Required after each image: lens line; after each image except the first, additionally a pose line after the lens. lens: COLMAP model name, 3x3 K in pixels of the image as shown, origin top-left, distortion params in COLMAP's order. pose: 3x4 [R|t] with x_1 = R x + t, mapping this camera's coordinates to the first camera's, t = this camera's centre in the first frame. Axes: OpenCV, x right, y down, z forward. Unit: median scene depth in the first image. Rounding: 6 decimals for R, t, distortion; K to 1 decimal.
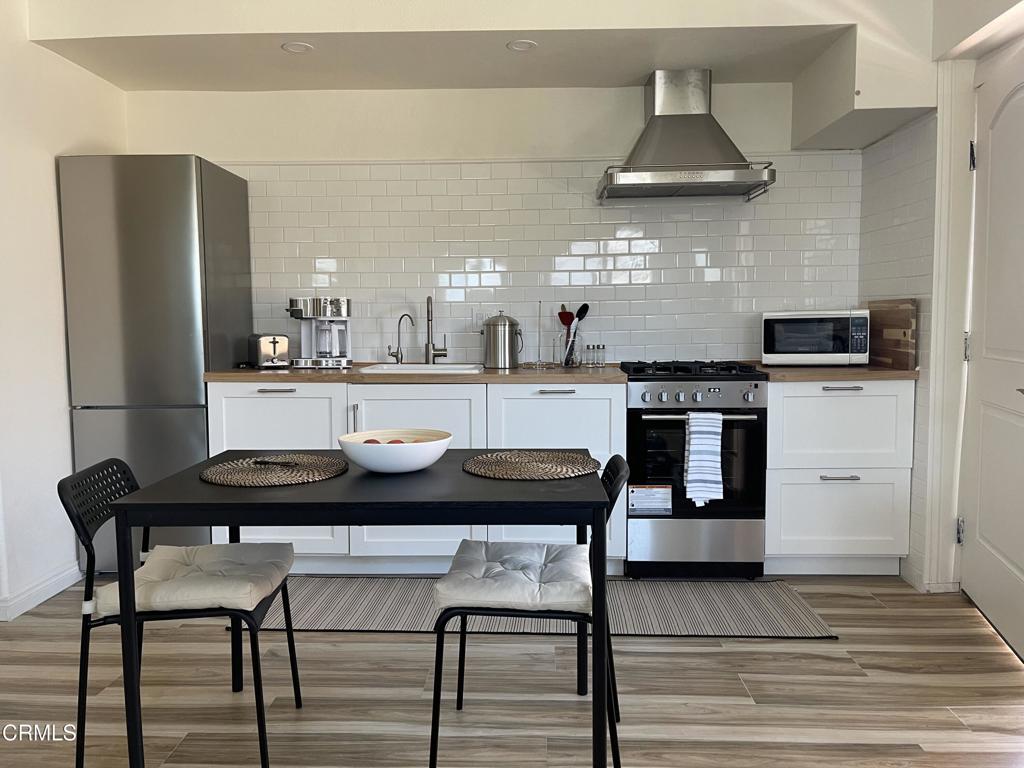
lens RADIAL K [[784.1, 0, 513.5], [0, 784.1, 381.3], [0, 0, 1]] dist [0.071882, -0.080175]
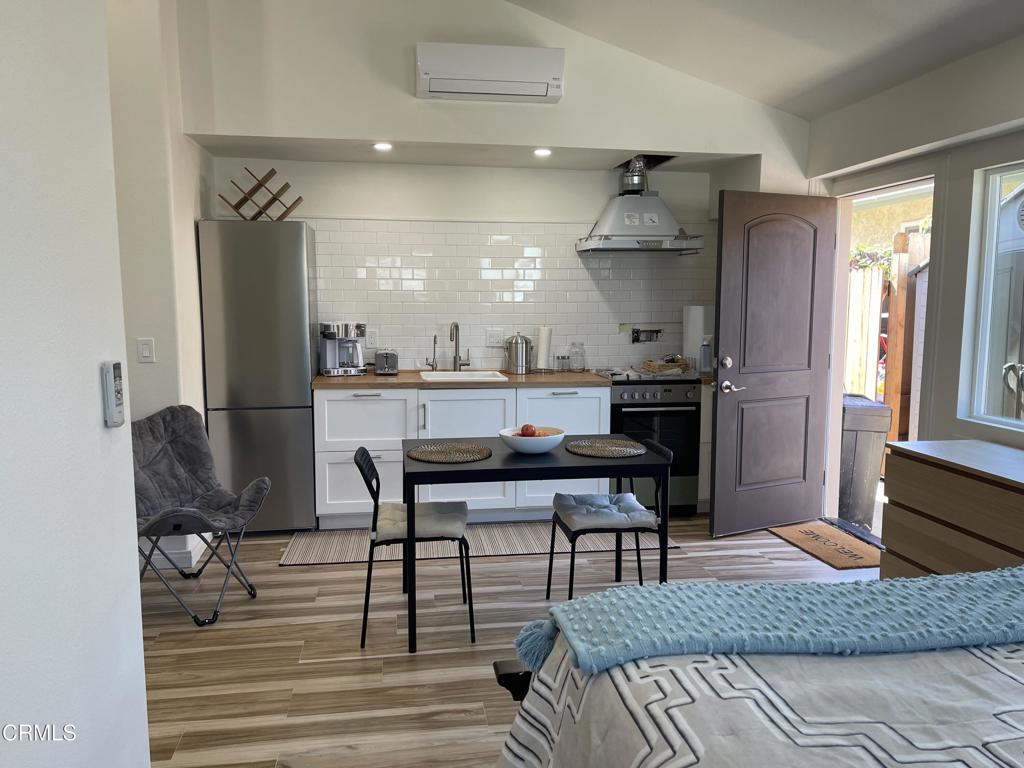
lens RADIAL K [[784.1, 0, 512.9], [0, 784.1, 389.8], [0, 0, 1]] dist [0.071882, -0.080175]
pose [[0.981013, -0.013726, 0.193456, -0.315352], [0.005126, 0.998979, 0.044886, -0.057537], [-0.193874, -0.043042, 0.980082, -0.393084]]
